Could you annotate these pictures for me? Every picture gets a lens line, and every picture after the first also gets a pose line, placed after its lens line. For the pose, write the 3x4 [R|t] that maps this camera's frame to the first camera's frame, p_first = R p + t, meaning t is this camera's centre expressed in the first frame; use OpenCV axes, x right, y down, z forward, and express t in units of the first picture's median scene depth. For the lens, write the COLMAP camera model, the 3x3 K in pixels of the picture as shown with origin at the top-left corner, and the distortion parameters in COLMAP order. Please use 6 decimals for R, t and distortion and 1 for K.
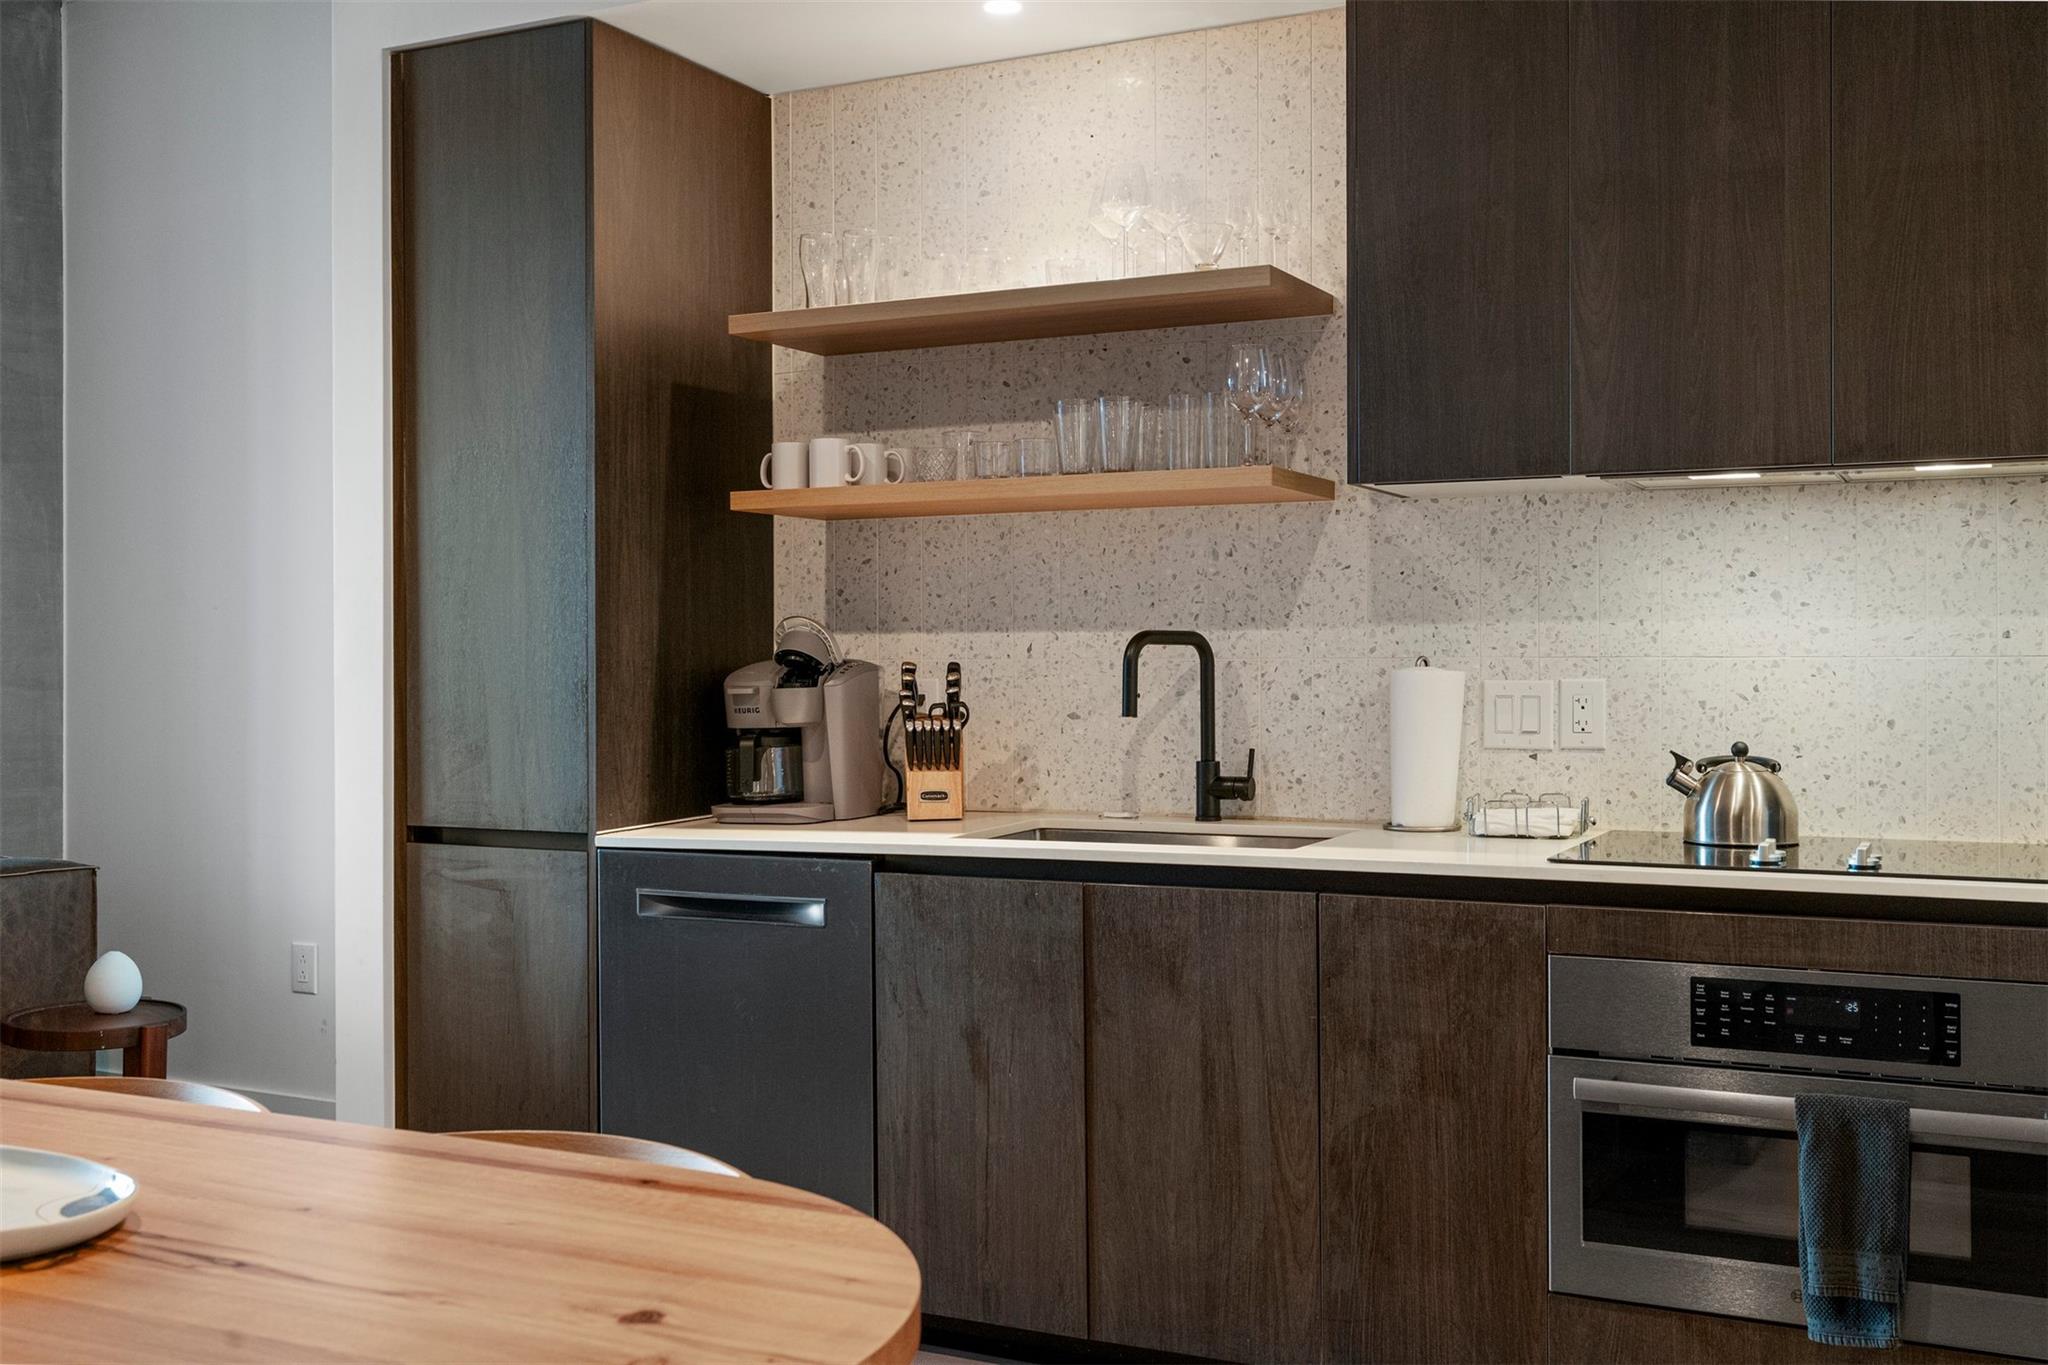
lens RADIAL K [[2003.4, 0, 1024.0], [0, 2003.4, 682.5], [0, 0, 1]] dist [0.001550, 0.009774]
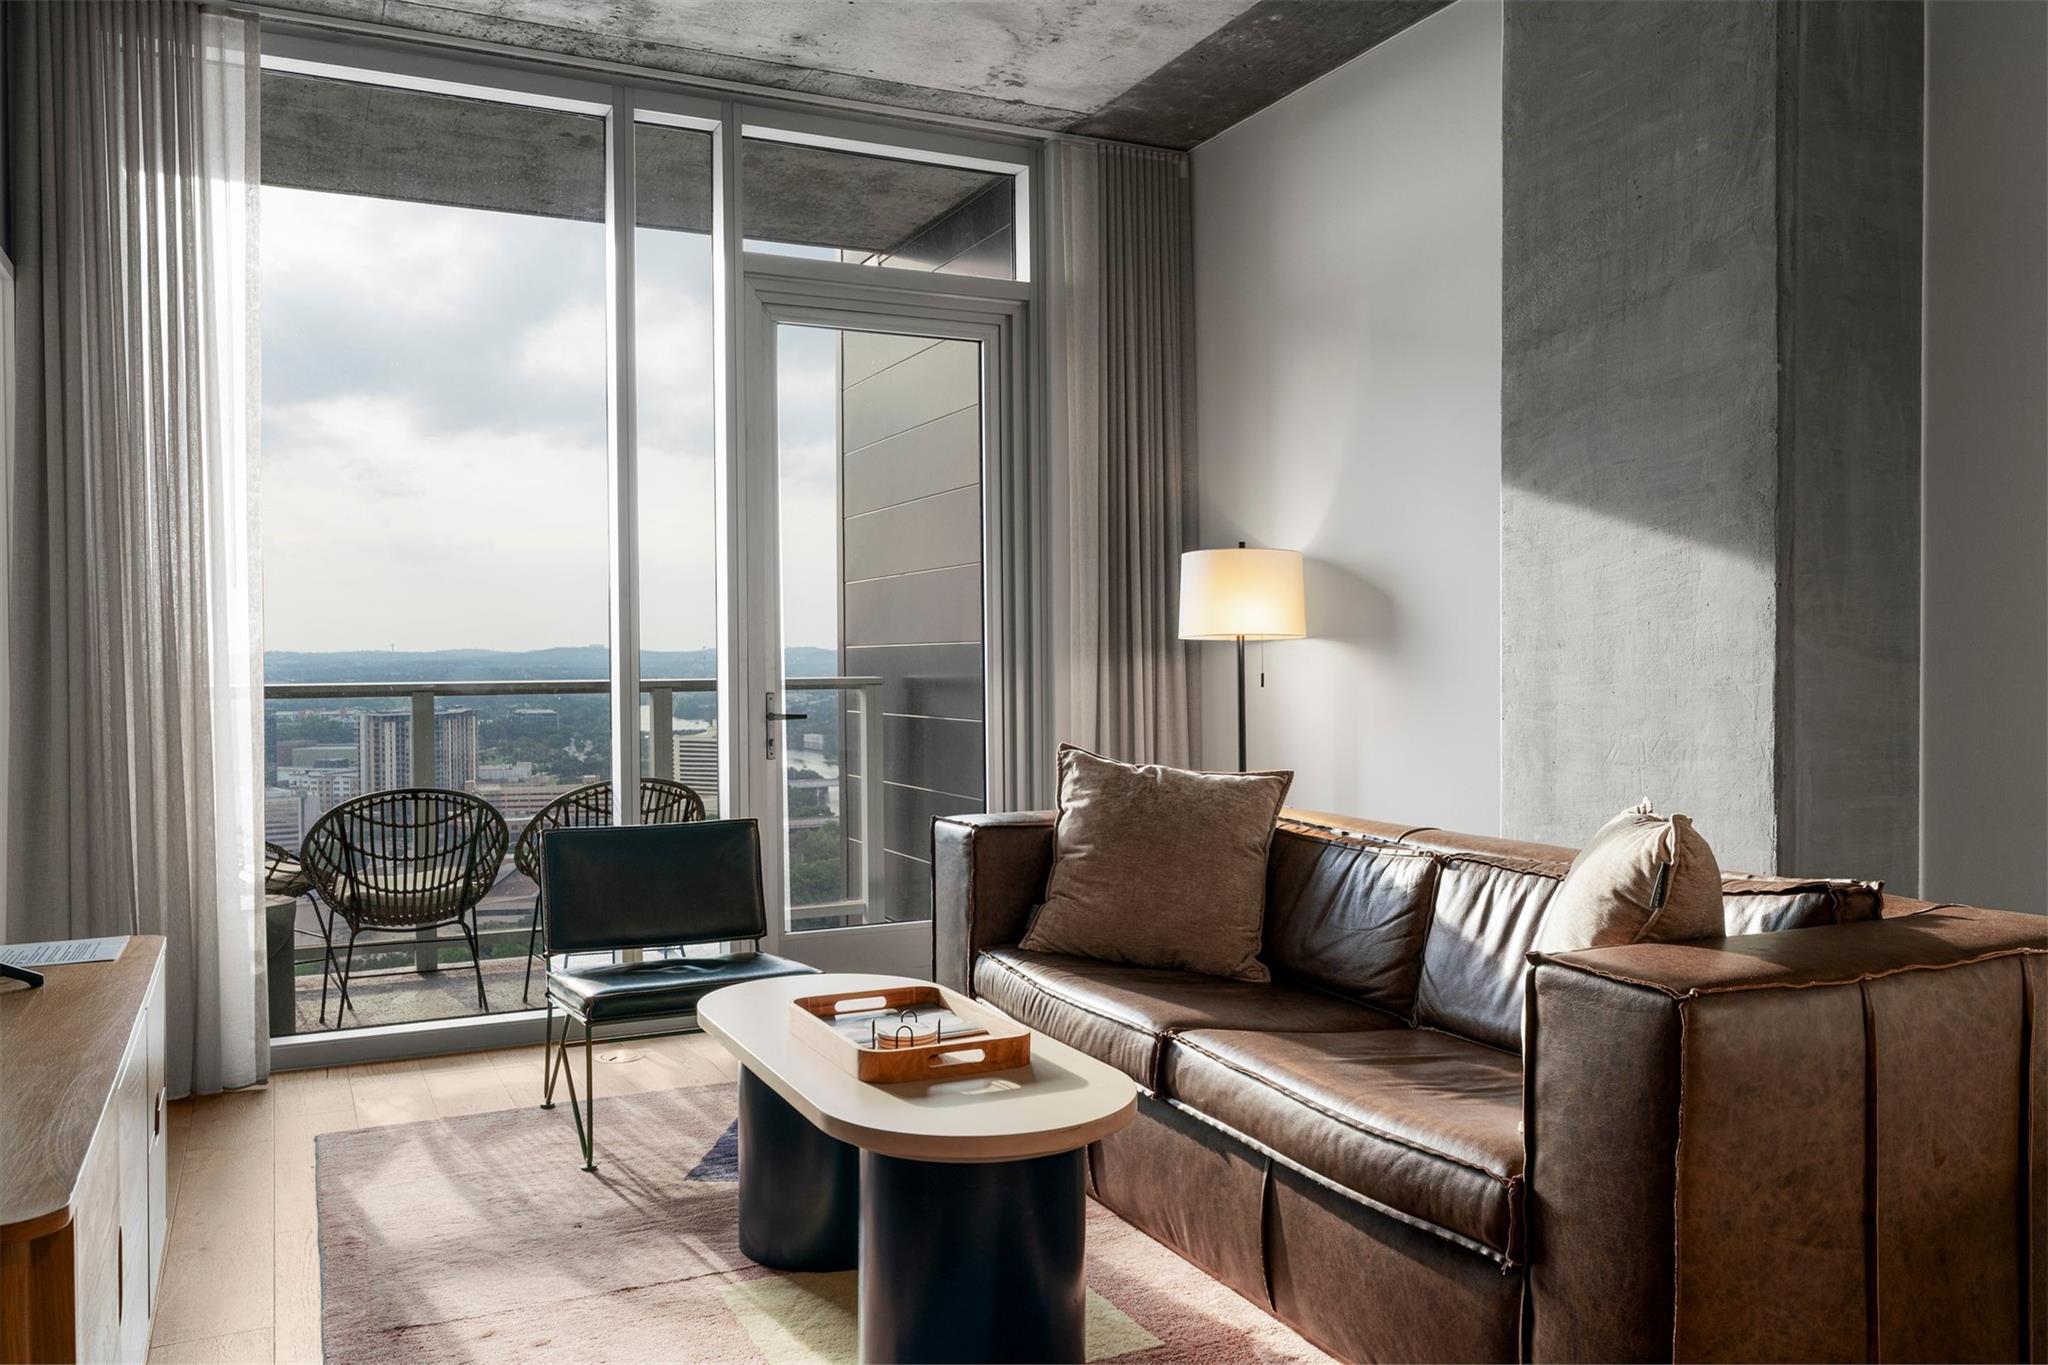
lens RADIAL K [[1559.6, 0, 1024.0], [0, 1559.6, 682.5], [0, 0, 1]] dist [0.004639, 0.009066]
pose [[0.792502, 0.005936, -0.609840, -0.535180], [-0.001766, 0.999971, 0.007439, 0.009823], [0.609866, -0.004818, 0.792490, 0.483647]]
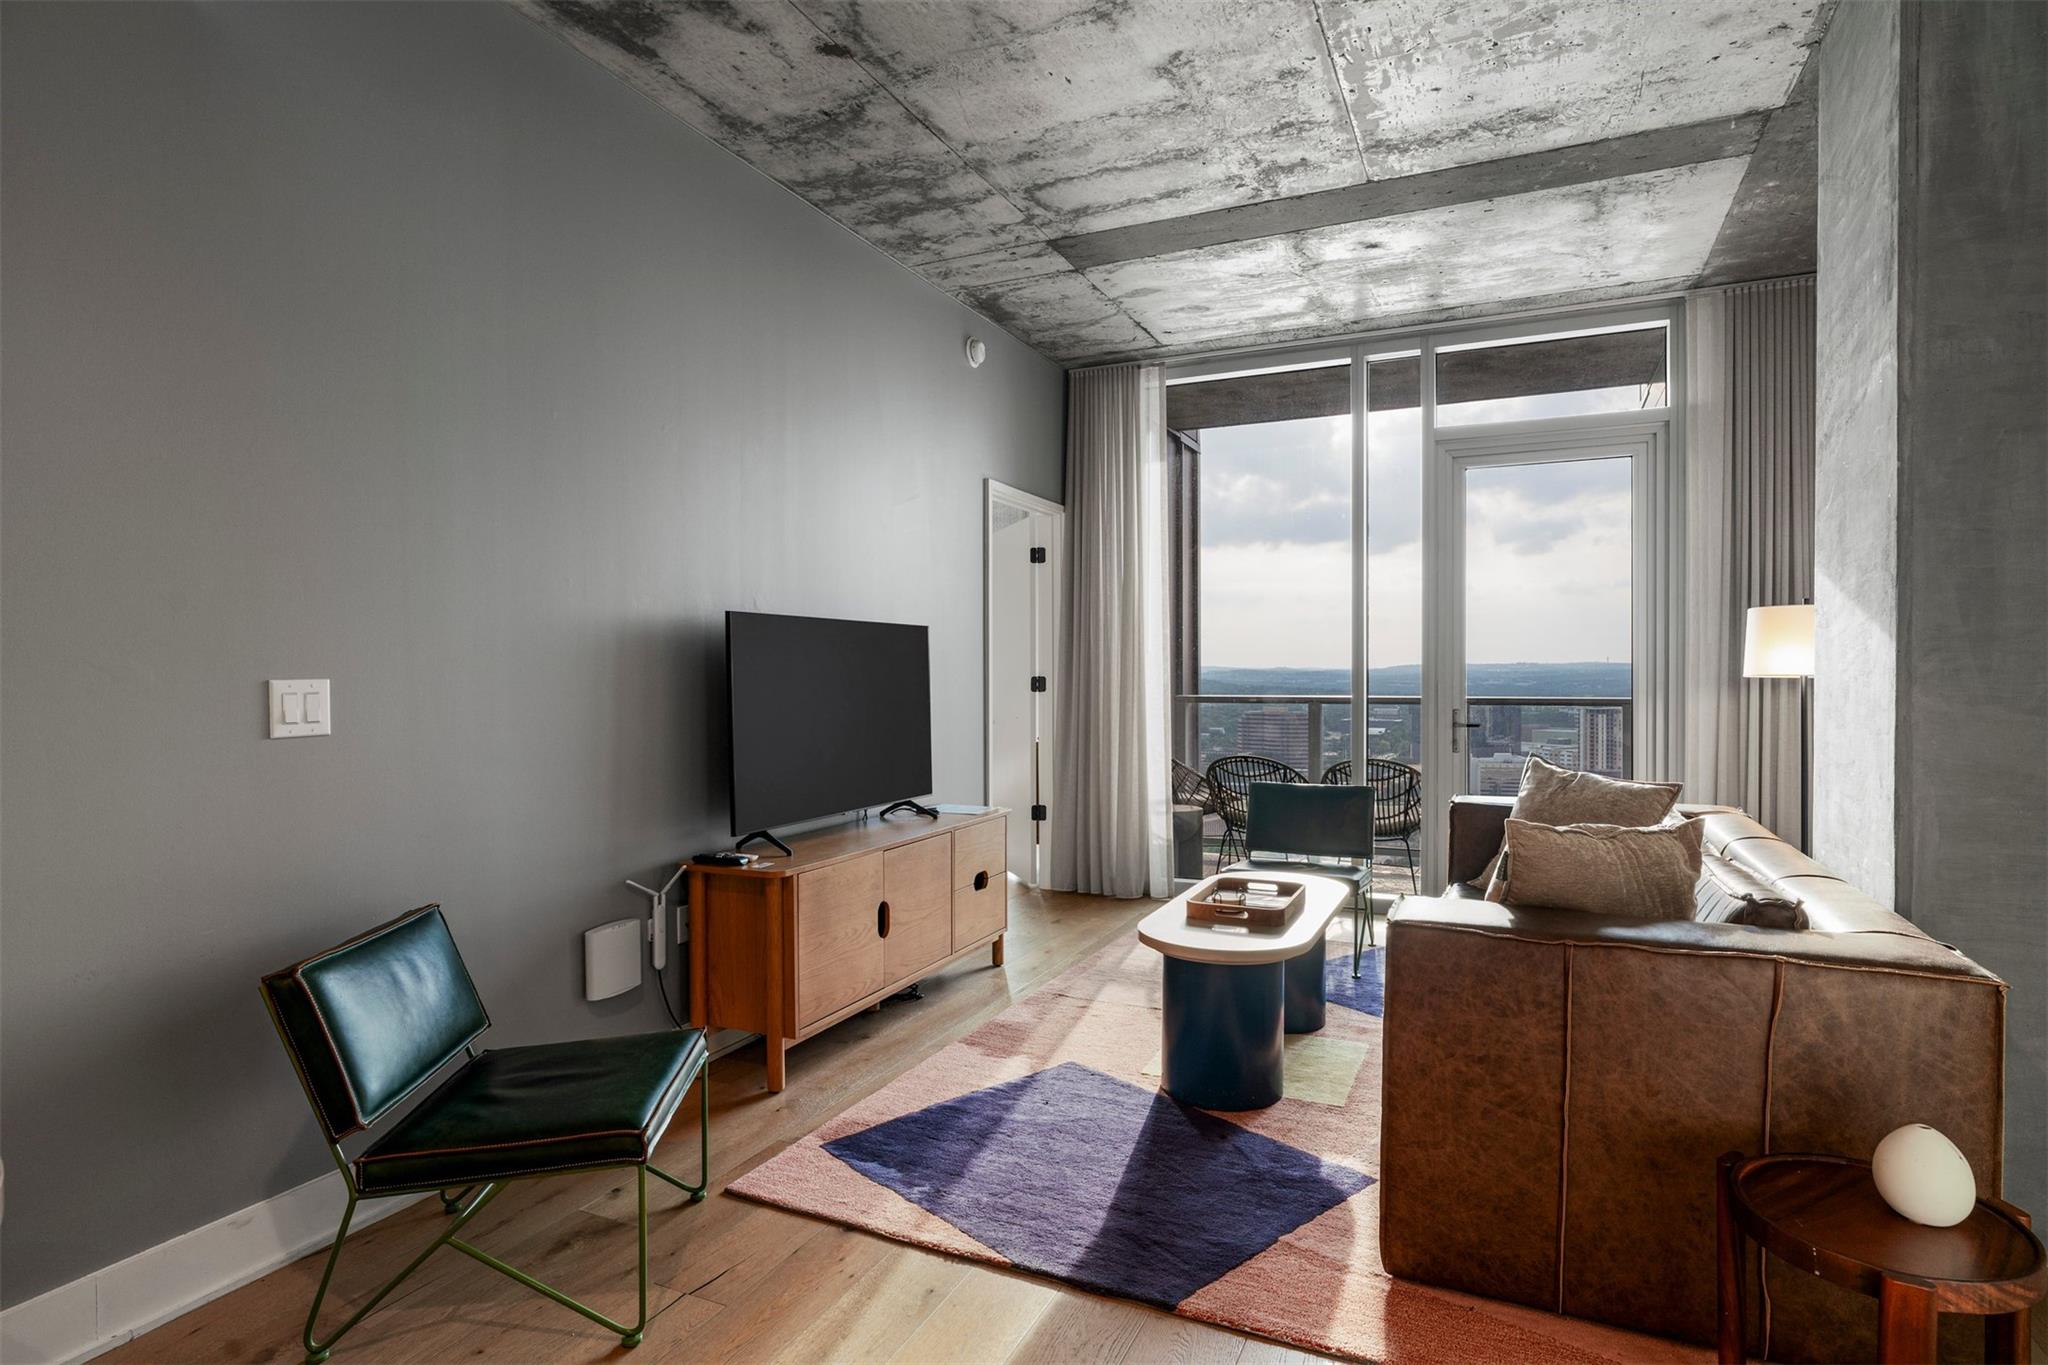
lens RADIAL K [[1076.4, 0, 1024.0], [0, 1076.4, 682.5], [0, 0, 1]] dist [0.000965, 0.001290]
pose [[0.032870, 0.011358, -0.999395, -0.123667], [-0.008975, 0.999898, 0.011068, -0.016642], [0.999419, 0.008605, 0.032969, 0.788549]]
